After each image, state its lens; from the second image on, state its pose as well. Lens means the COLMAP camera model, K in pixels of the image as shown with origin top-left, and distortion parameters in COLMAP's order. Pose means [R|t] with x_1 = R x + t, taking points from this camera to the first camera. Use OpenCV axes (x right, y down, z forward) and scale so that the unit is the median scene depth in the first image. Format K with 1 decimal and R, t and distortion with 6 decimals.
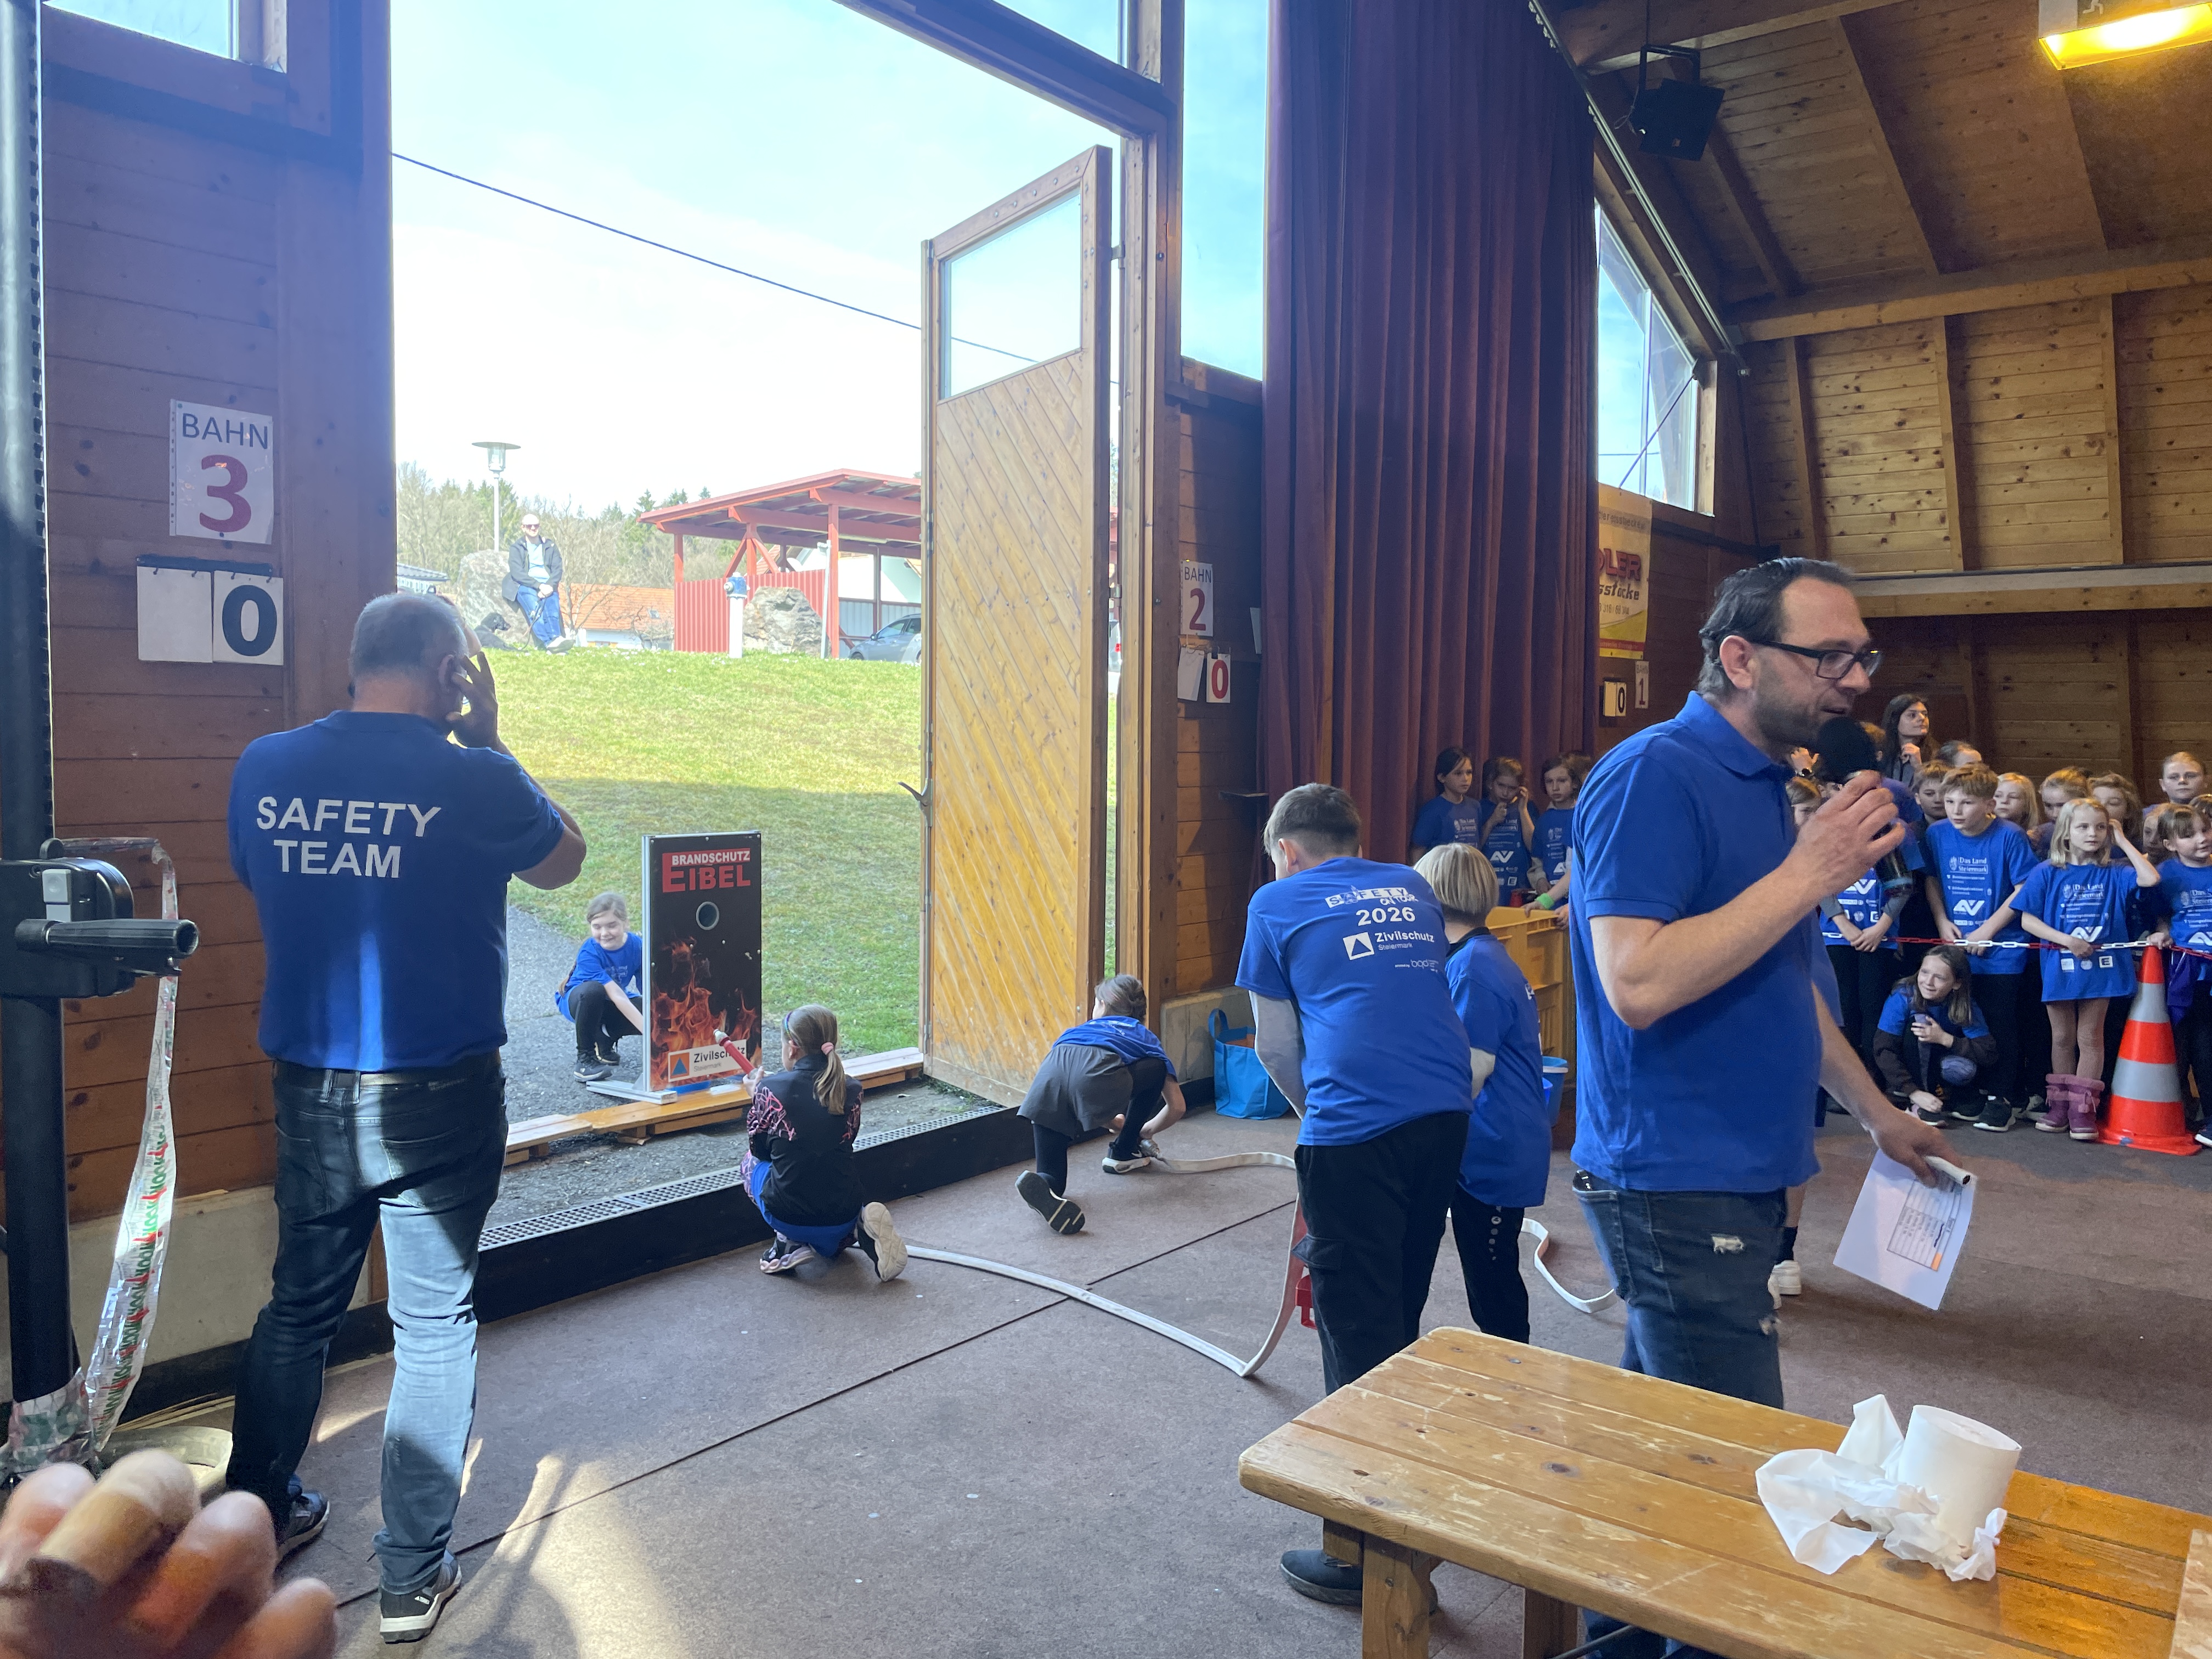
lens RADIAL K [[1674.4, 0, 1101.5], [0, 1674.4, 808.1], [0, 0, 1]] dist [0.097971, -0.117884]
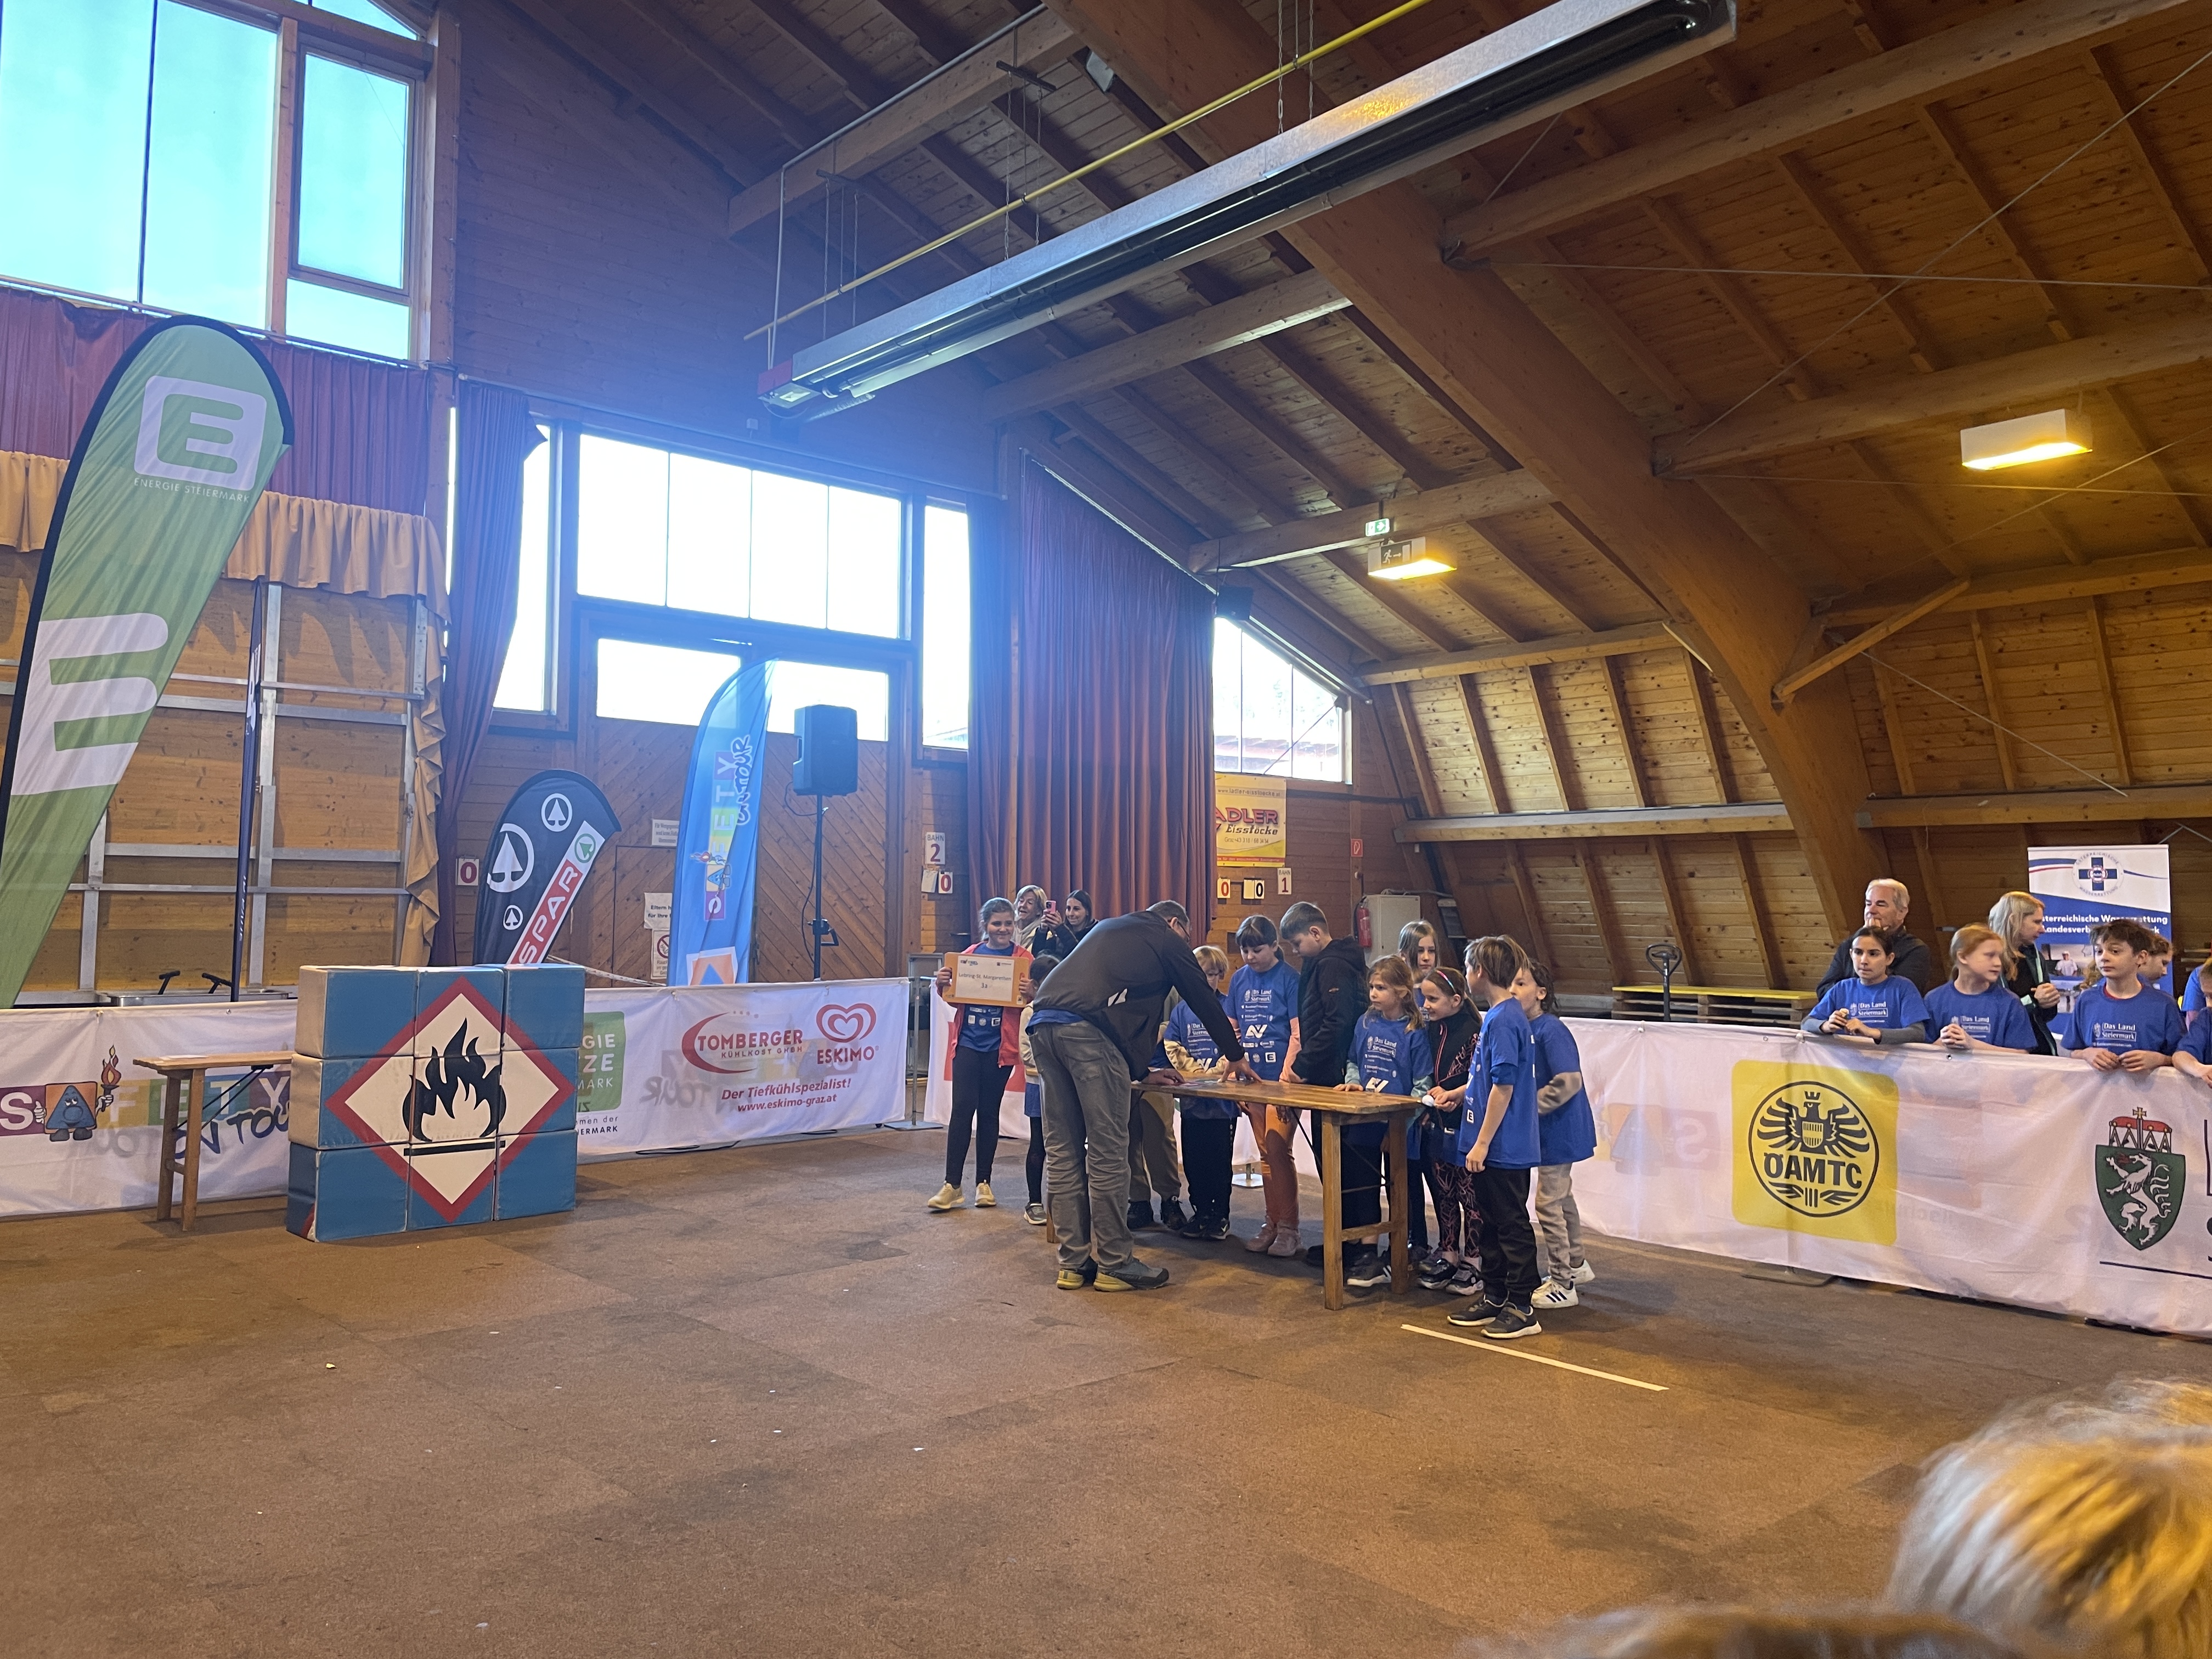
lens RADIAL K [[1674.4, 0, 1101.5], [0, 1674.4, 814.4], [0, 0, 1]] dist [0.097971, -0.117884]
pose [[0.982466, -0.013109, -0.185981, 0.719267], [-0.006071, 0.994747, -0.102188, 0.062337], [0.186343, 0.101525, 0.977225, -1.225426]]
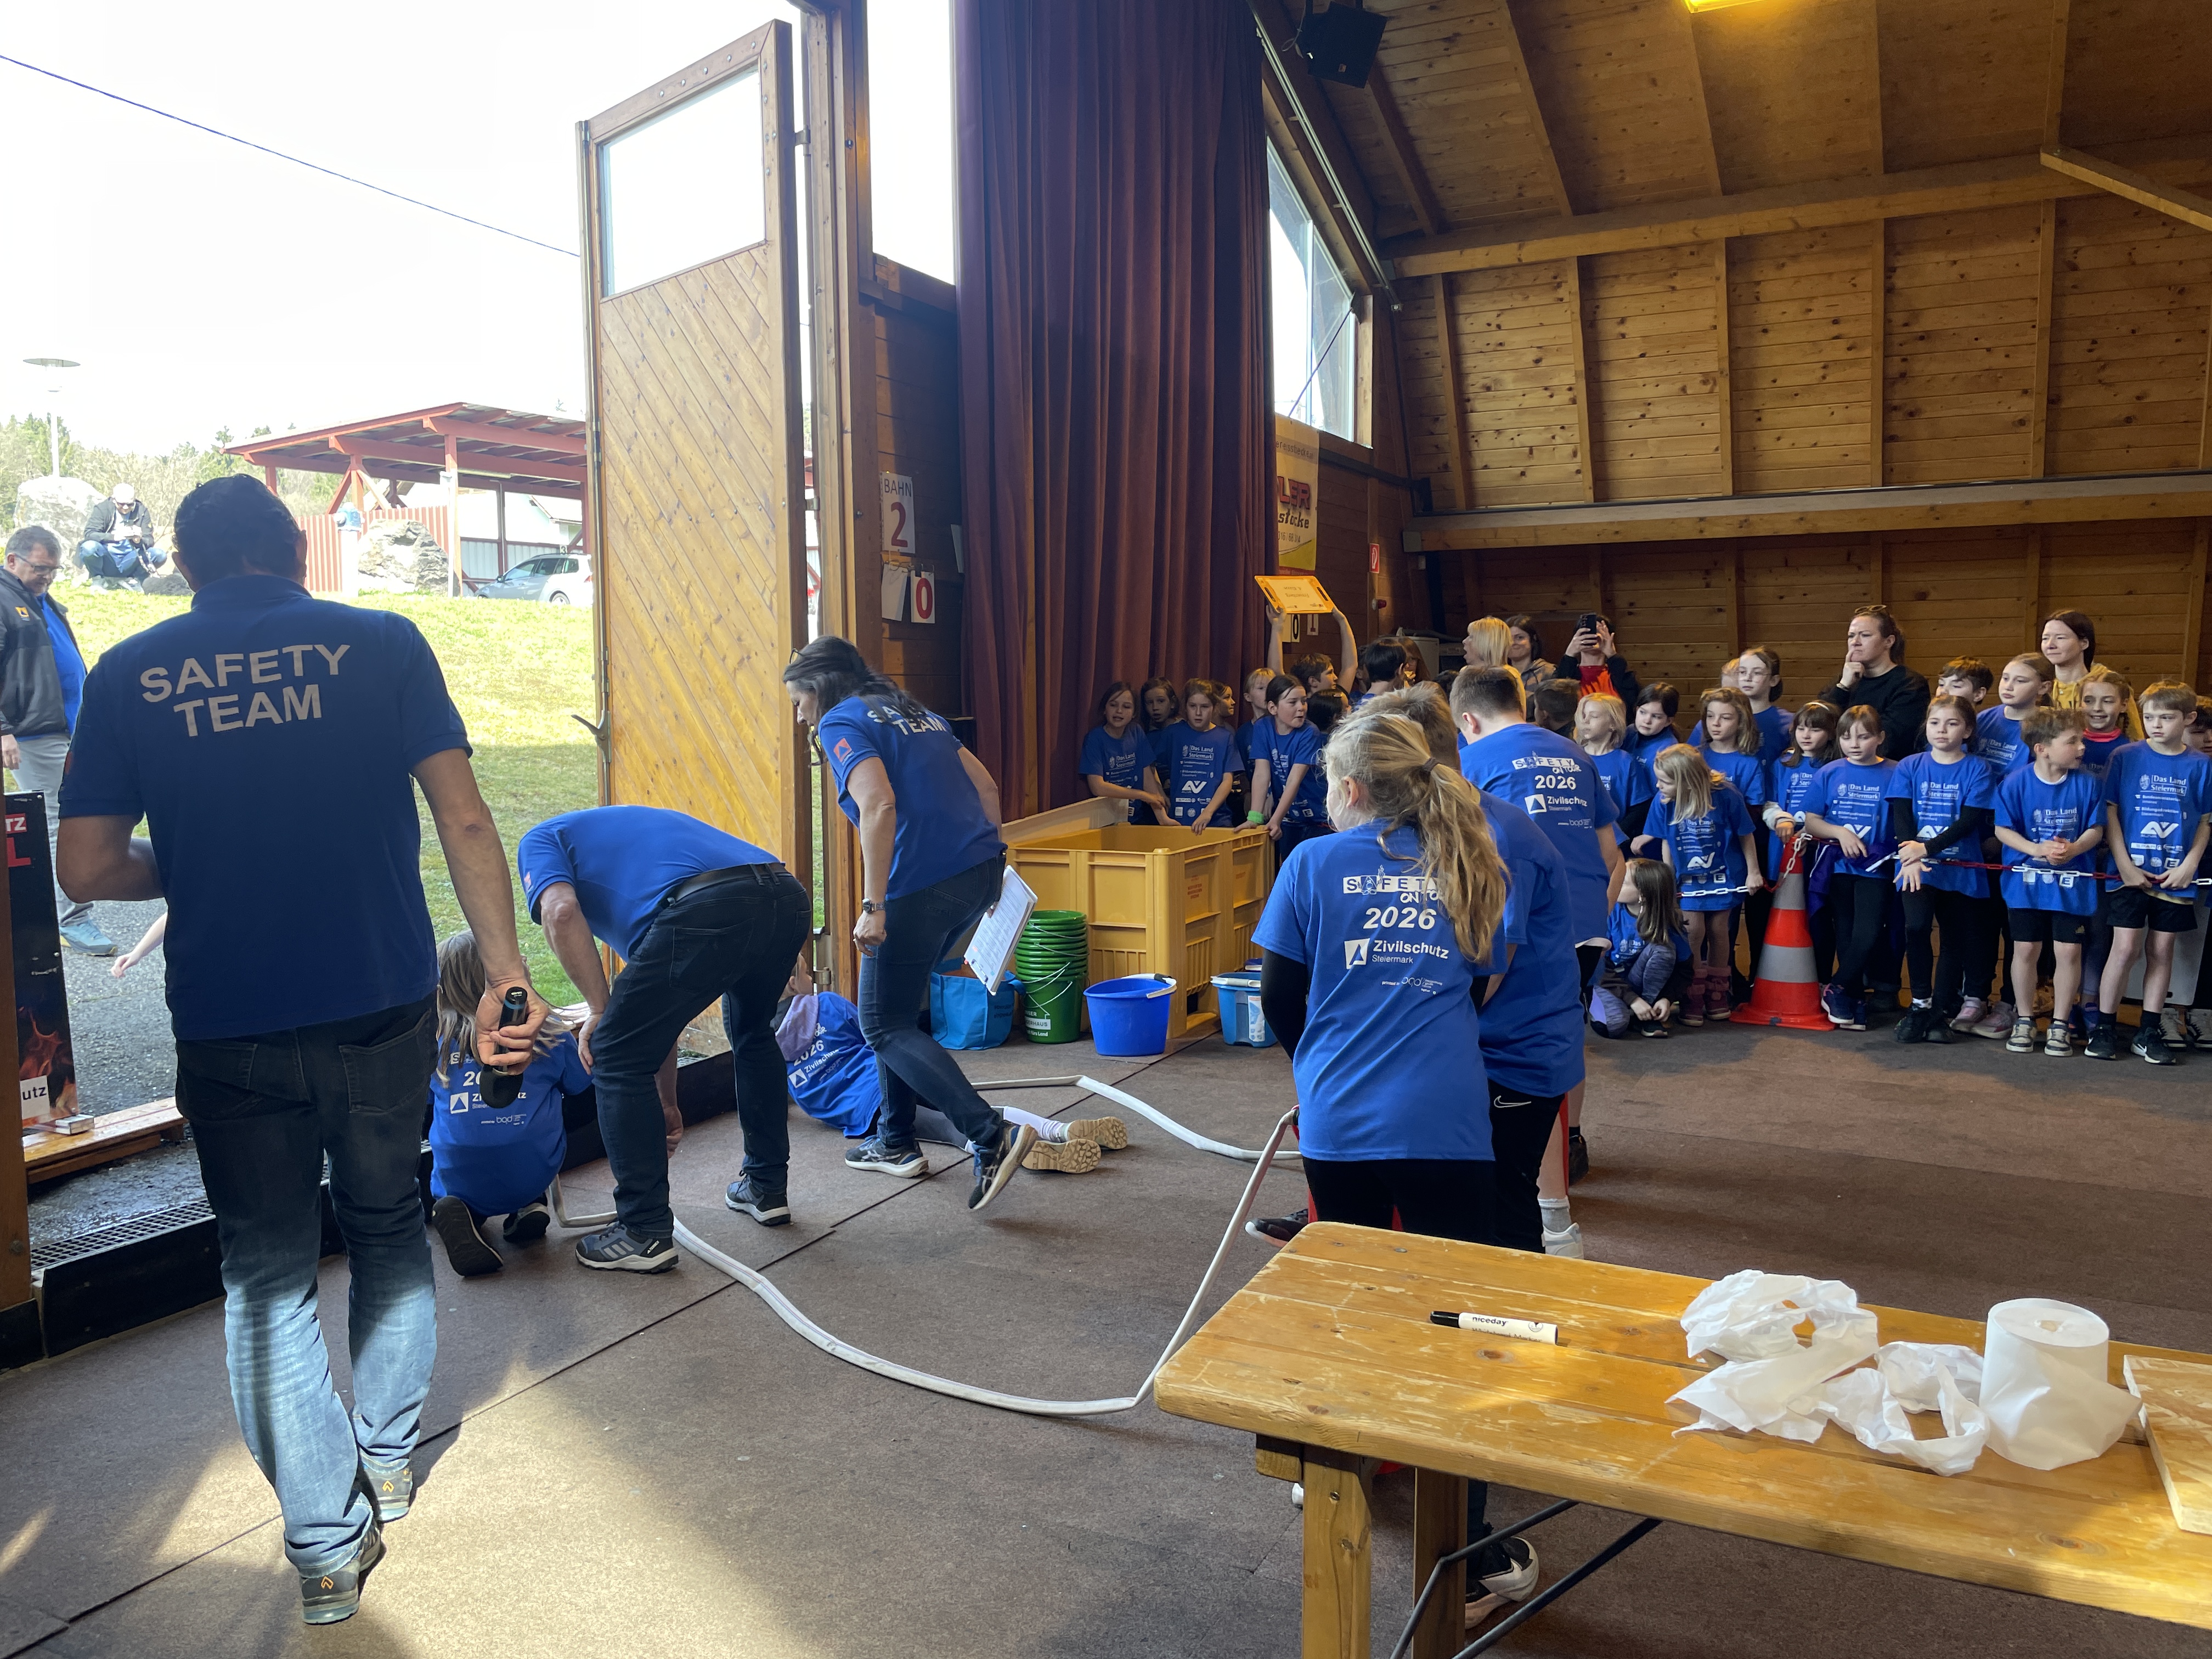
lens RADIAL K [[1674.4, 0, 1079.0], [0, 1674.4, 812.4], [0, 0, 1]] dist [0.097971, -0.117884]
pose [[0.980734, -0.031047, 0.192865, -0.031393], [0.024496, 0.999042, 0.036263, 0.013157], [-0.193806, -0.030840, 0.980555, 0.035912]]
